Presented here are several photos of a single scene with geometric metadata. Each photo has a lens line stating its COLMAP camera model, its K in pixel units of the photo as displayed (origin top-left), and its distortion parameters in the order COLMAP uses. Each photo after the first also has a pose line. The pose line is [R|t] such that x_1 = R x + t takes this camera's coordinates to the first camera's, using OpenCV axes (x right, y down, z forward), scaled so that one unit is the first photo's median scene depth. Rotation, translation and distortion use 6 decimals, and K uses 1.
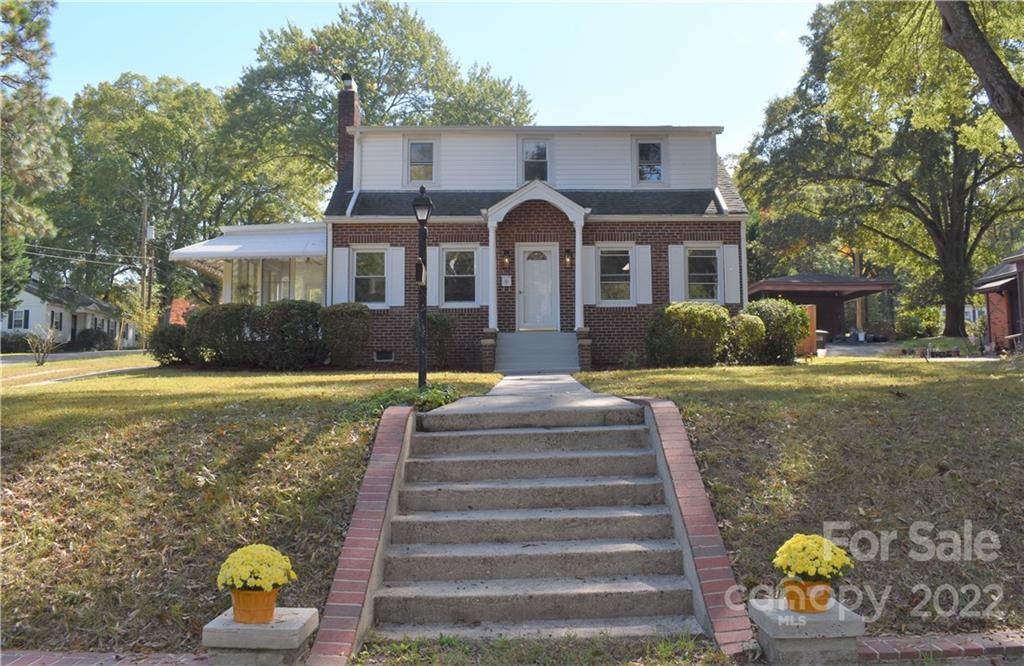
lens RADIAL K [[920.5, 0, 534.6], [0, 920.5, 322.1], [0, 0, 1]] dist [-0.078050, 0.022564]
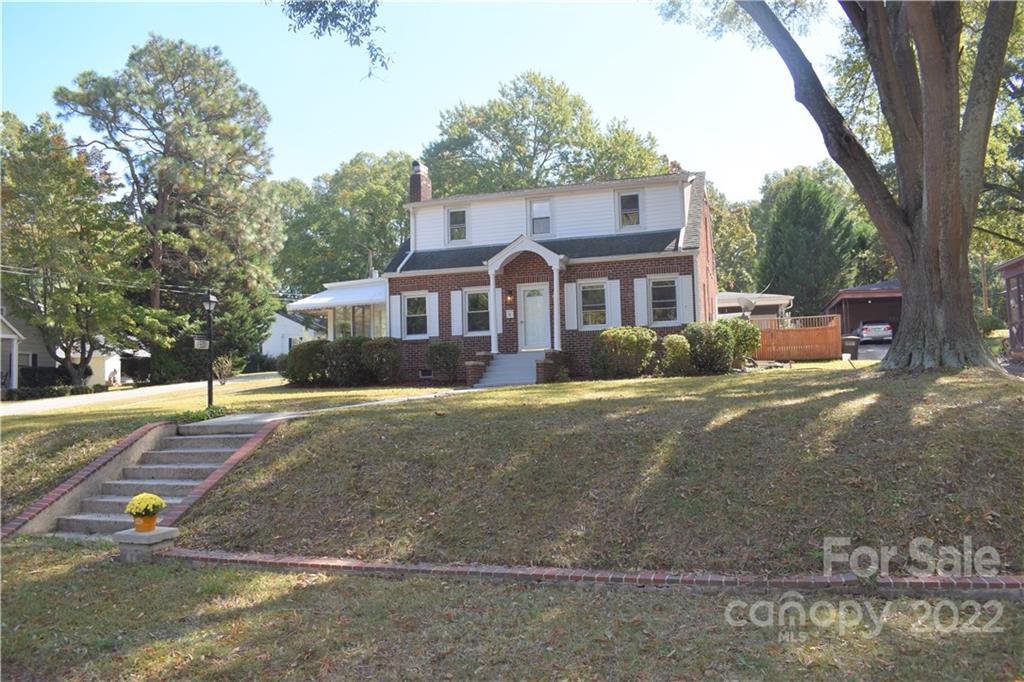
lens RADIAL K [[802.2, 0, 527.2], [0, 802.2, 370.7], [0, 0, 1]] dist [-0.088865, 0.006157]
pose [[0.948906, -0.024389, -0.314615, 0.345385], [0.041409, 0.998011, 0.047528, -0.017339], [0.312830, -0.058127, 0.948029, -0.076179]]
